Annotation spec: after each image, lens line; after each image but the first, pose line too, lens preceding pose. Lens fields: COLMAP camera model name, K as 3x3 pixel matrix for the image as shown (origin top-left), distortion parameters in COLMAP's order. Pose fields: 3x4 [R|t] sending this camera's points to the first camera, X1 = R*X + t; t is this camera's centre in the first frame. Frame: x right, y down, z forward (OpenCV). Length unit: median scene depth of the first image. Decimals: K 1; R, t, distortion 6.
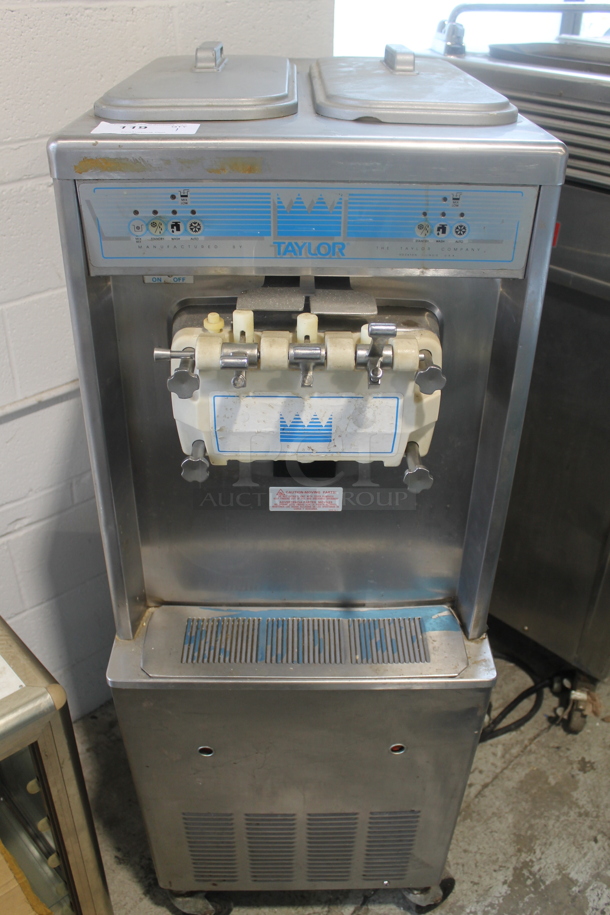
lens RADIAL K [[824.5, 0, 305.0], [0, 824.5, 457.5], [0, 0, 1]] dist [-0.120916, 0.108432]
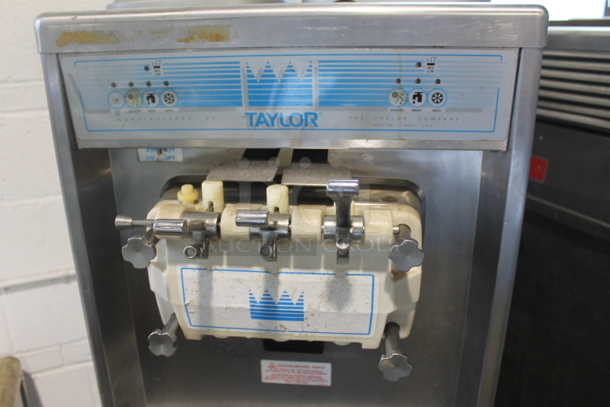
lens RADIAL K [[520.9, 0, 305.0], [0, 520.9, 203.5], [0, 0, 1]] dist [-0.154386, 0.119287]
pose [[0.994201, 0.011768, -0.106891, 0.100450], [-0.034773, 0.975773, -0.216005, -0.023657], [0.101760, 0.218469, 0.970524, 0.420016]]
